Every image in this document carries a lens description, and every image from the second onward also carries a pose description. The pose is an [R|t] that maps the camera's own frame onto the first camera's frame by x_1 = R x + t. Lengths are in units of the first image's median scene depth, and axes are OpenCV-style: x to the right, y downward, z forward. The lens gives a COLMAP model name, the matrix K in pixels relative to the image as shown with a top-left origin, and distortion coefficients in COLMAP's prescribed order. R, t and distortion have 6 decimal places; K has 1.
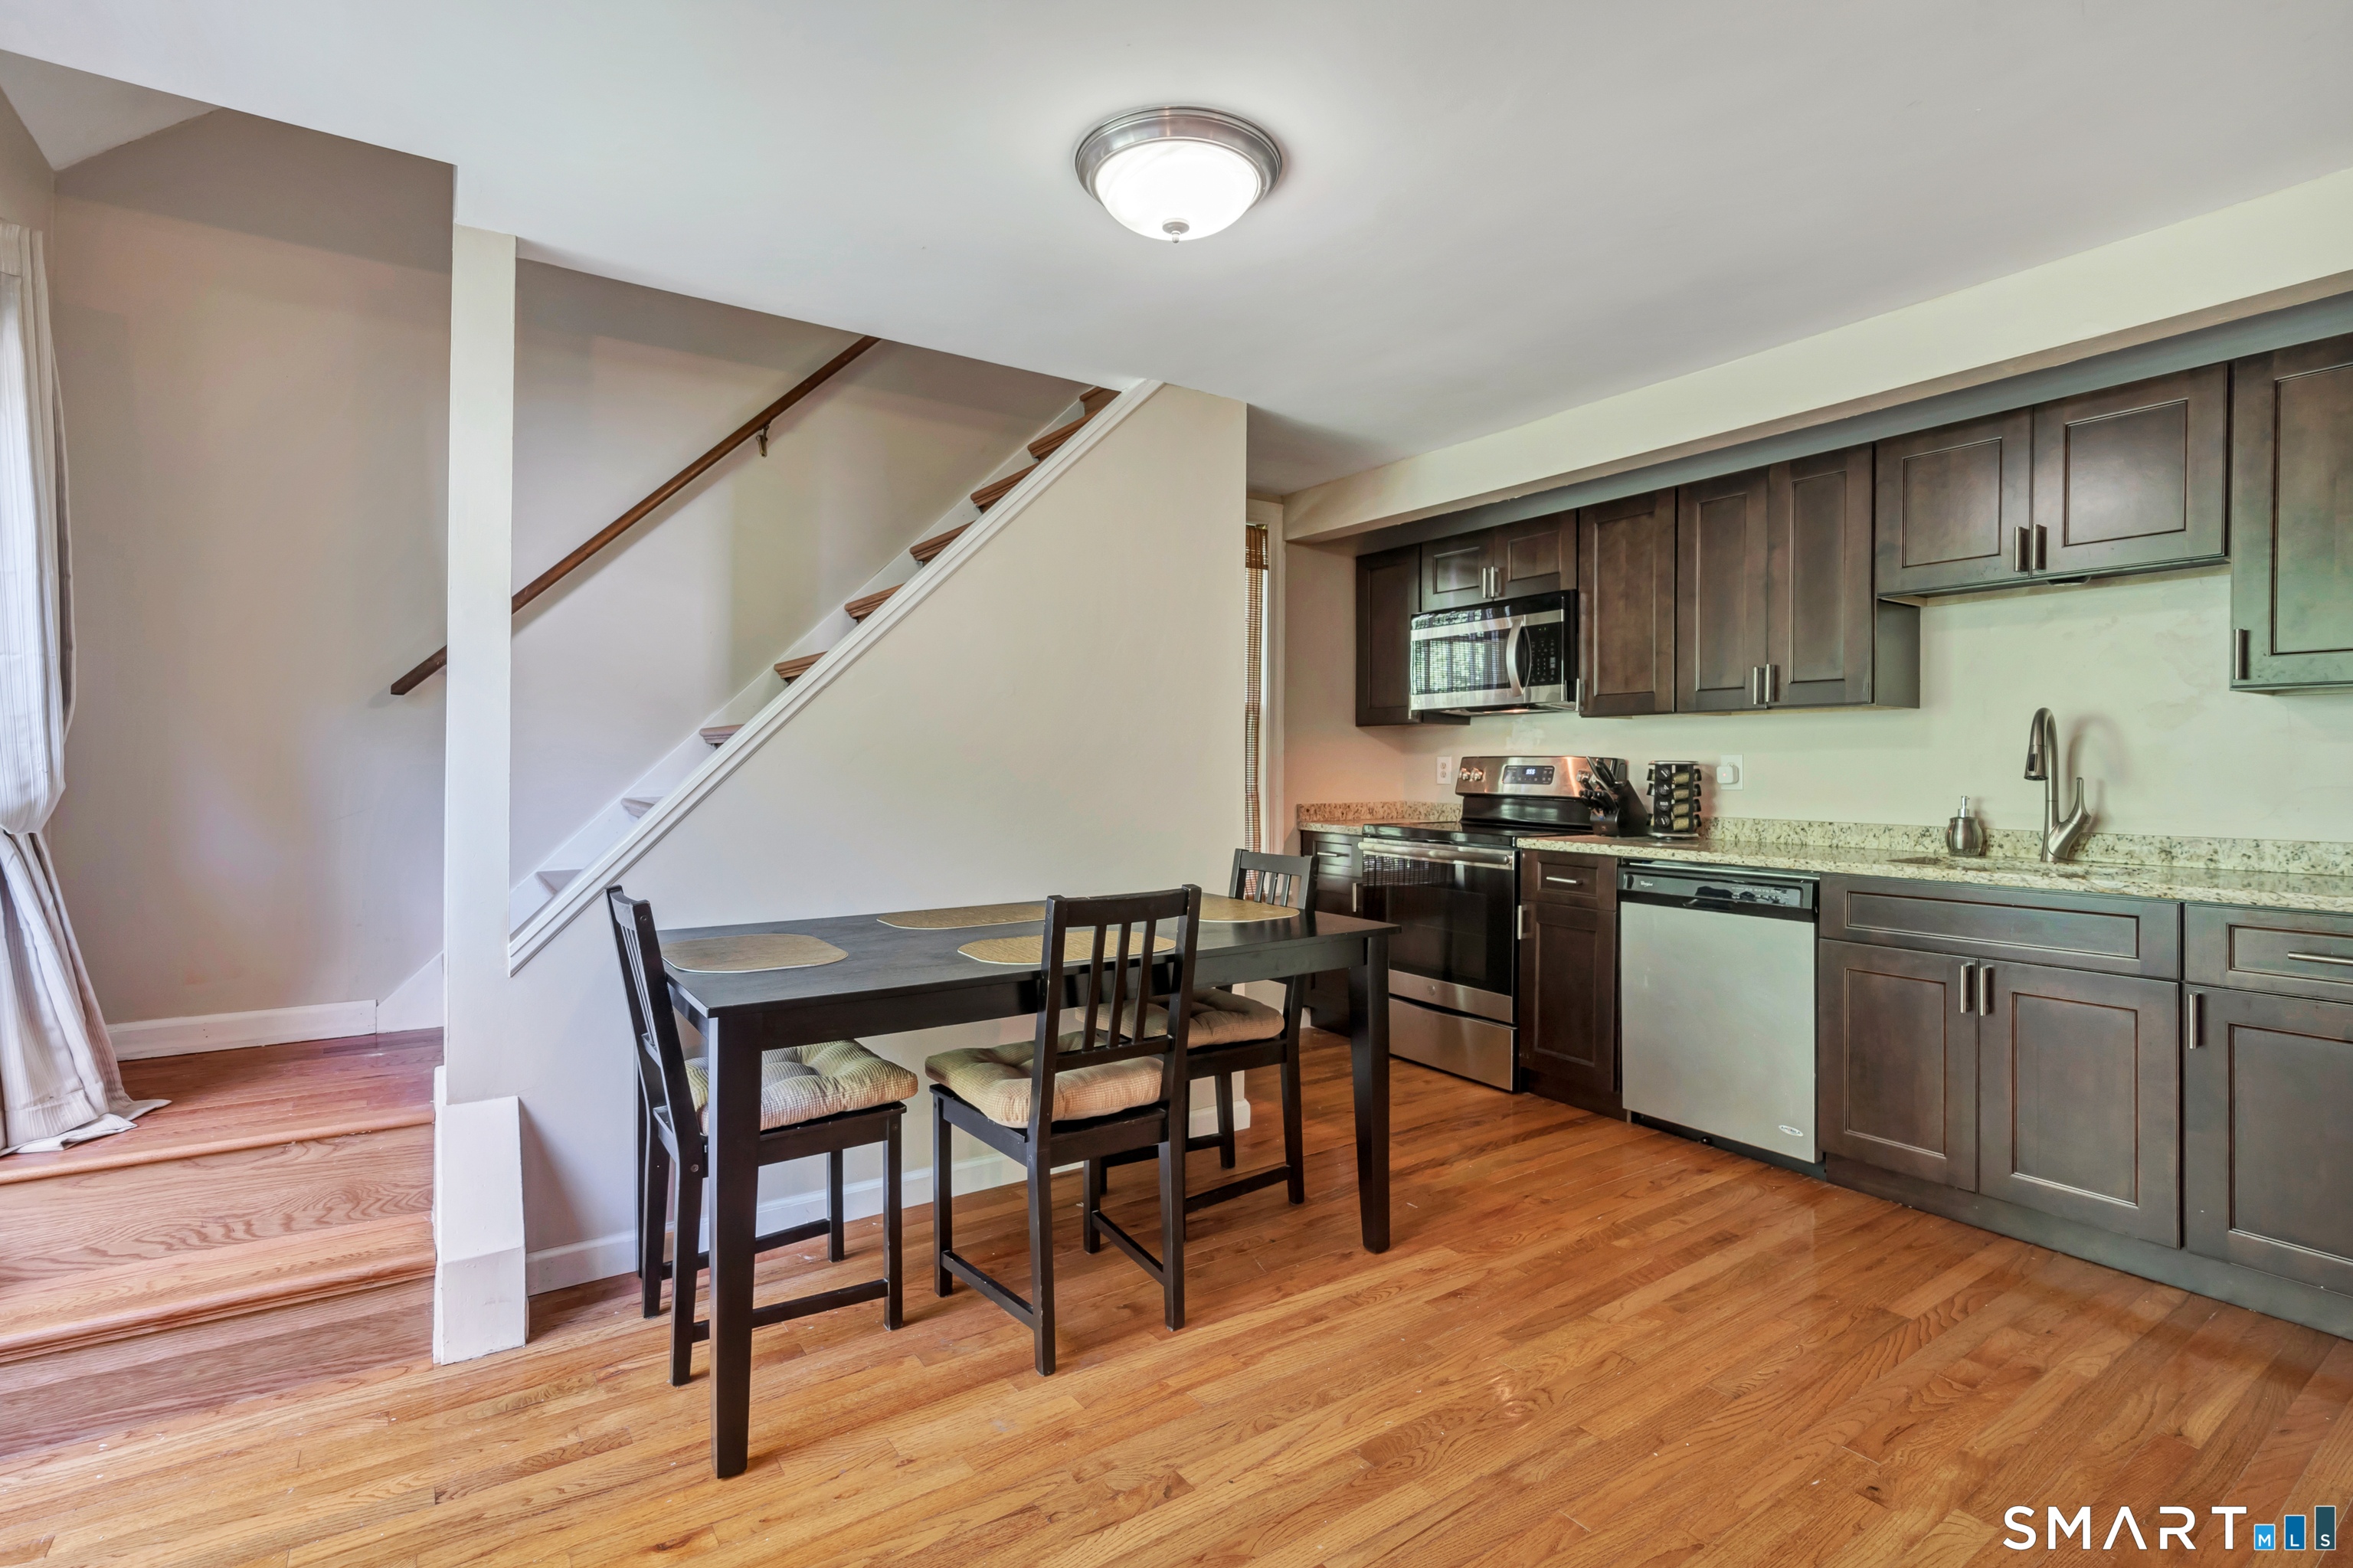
lens RADIAL K [[1087.2, 0, 1167.5], [0, 1087.2, 788.2], [0, 0, 1]] dist [-0.001109, 0.001124]
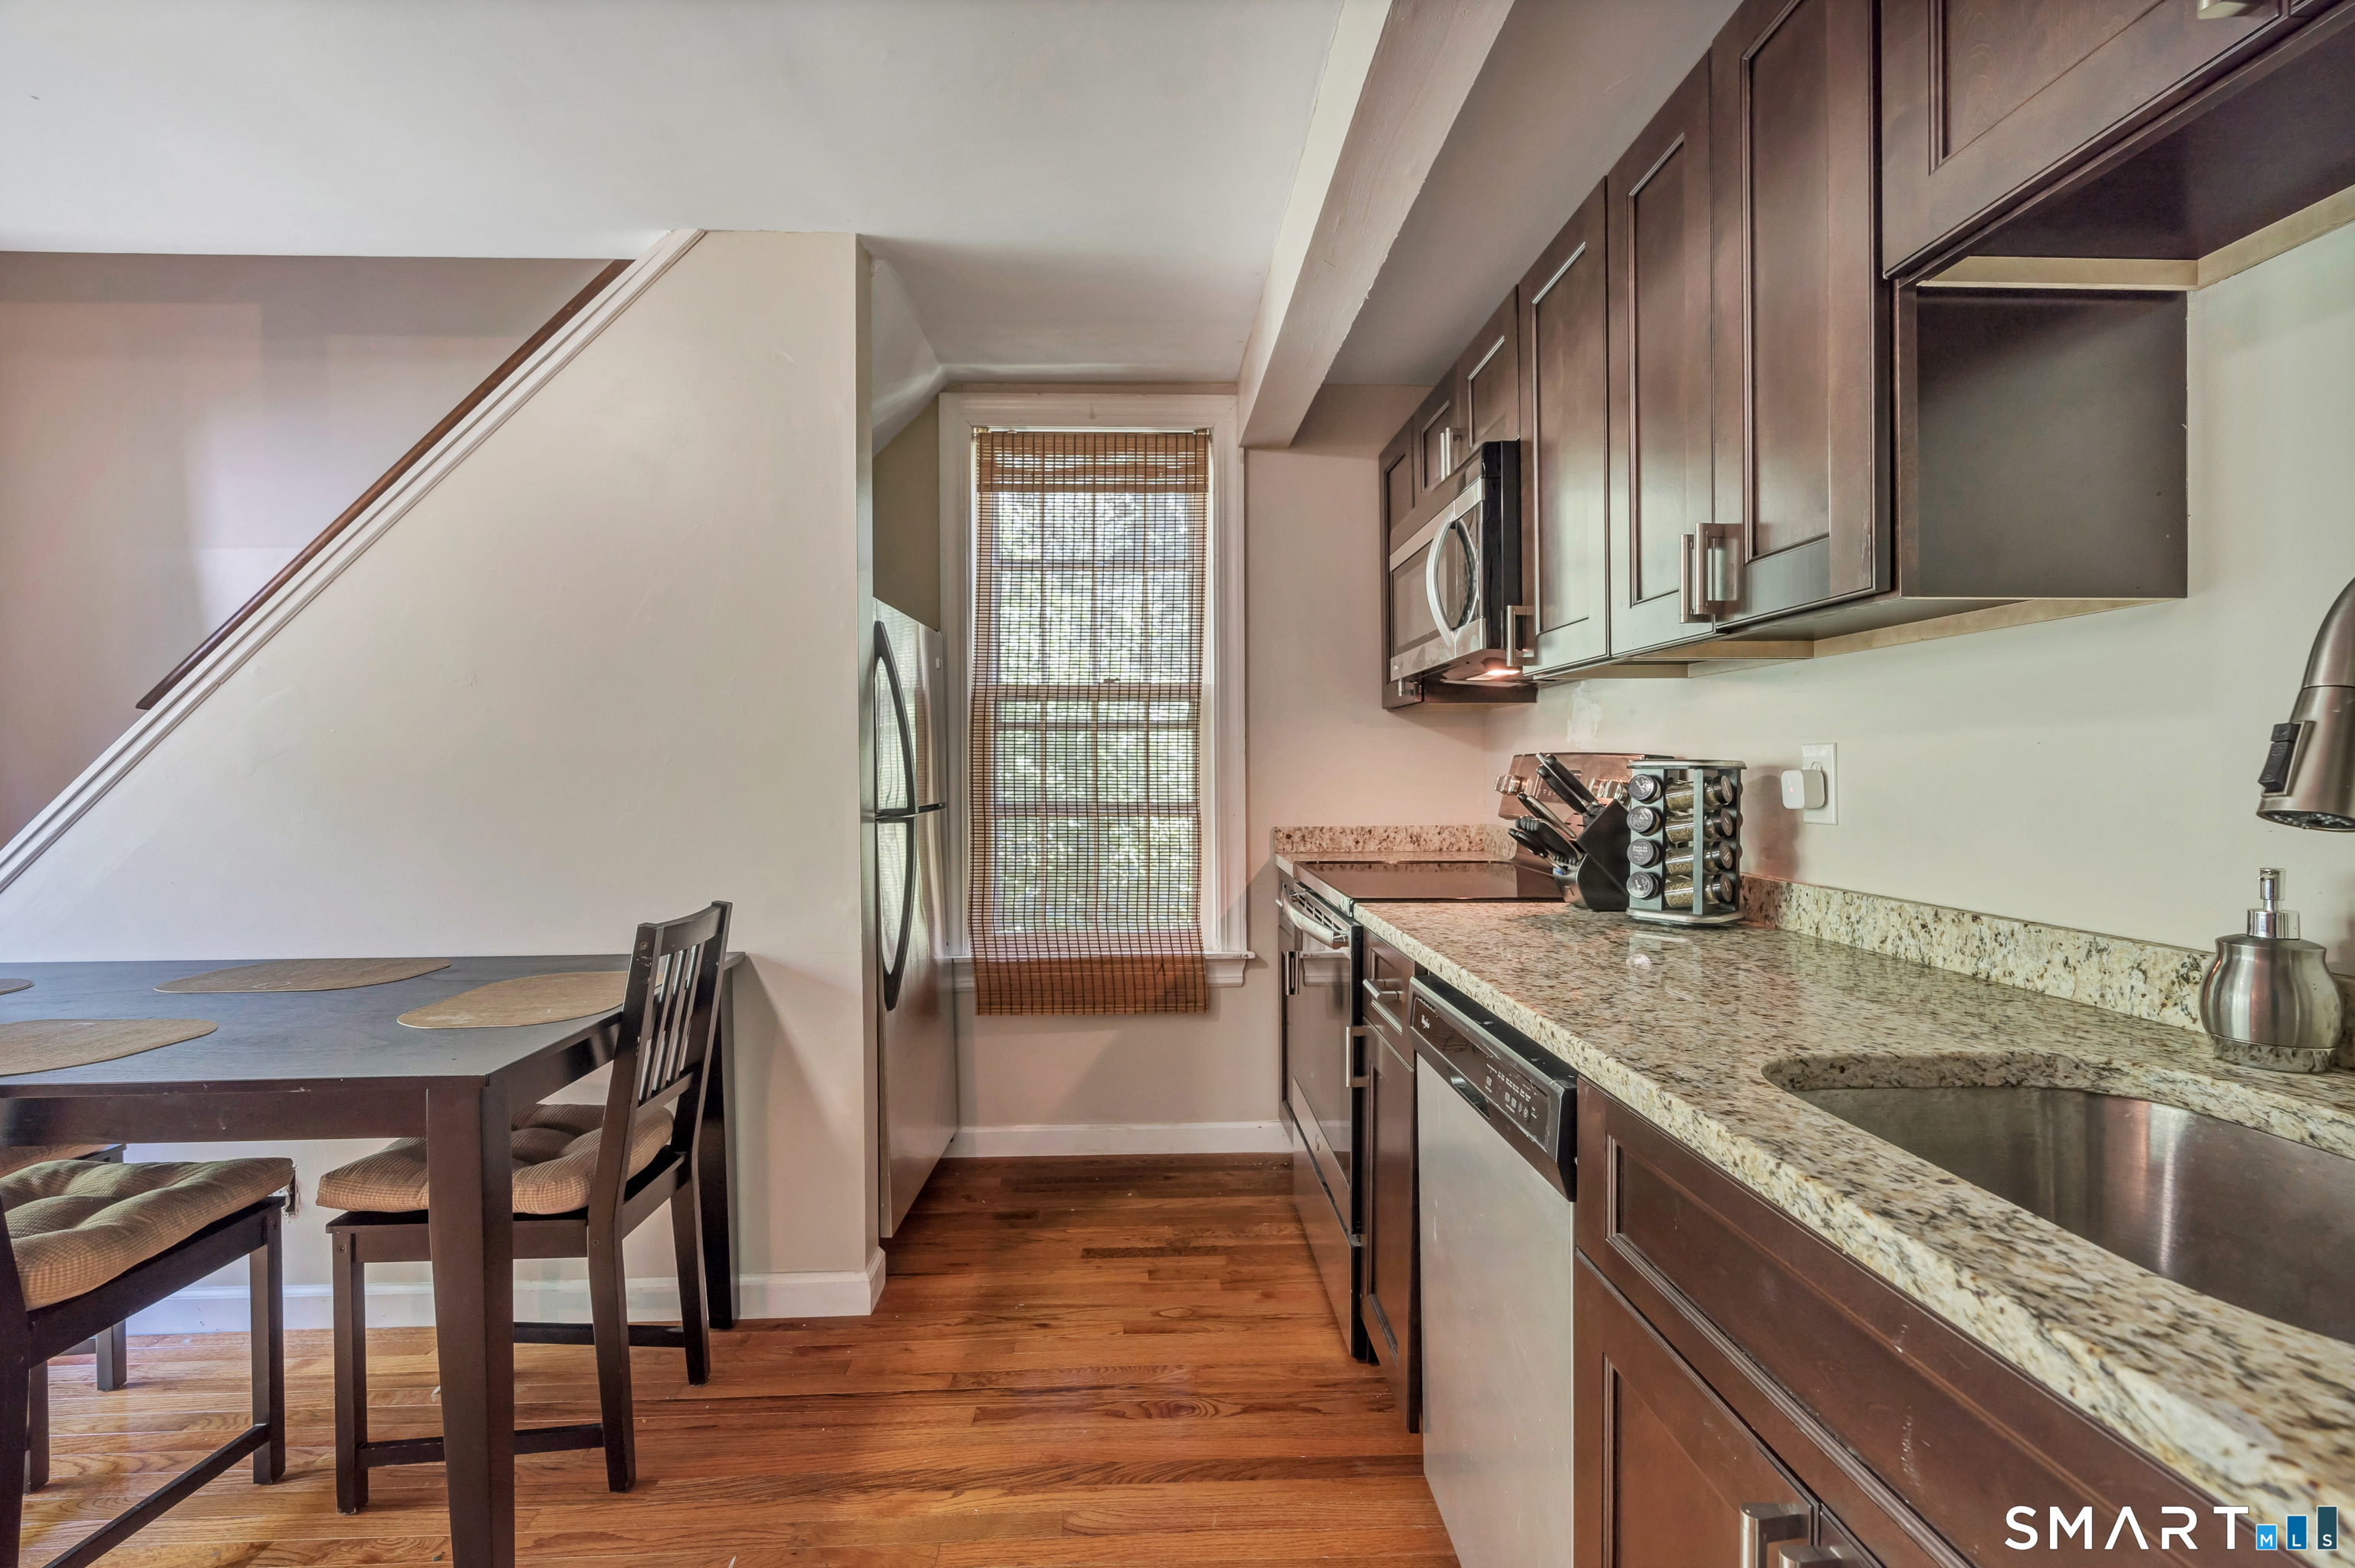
lens RADIAL K [[1070.5, 0, 1177.5], [0, 1070.5, 784.0], [0, 0, 1]] dist [0.016842, 0.000196]
pose [[0.845949, 0.002190, -0.533259, 0.639228], [-0.005662, 0.999972, -0.004874, -0.012907], [0.533234, 0.007142, 0.845938, 0.582372]]
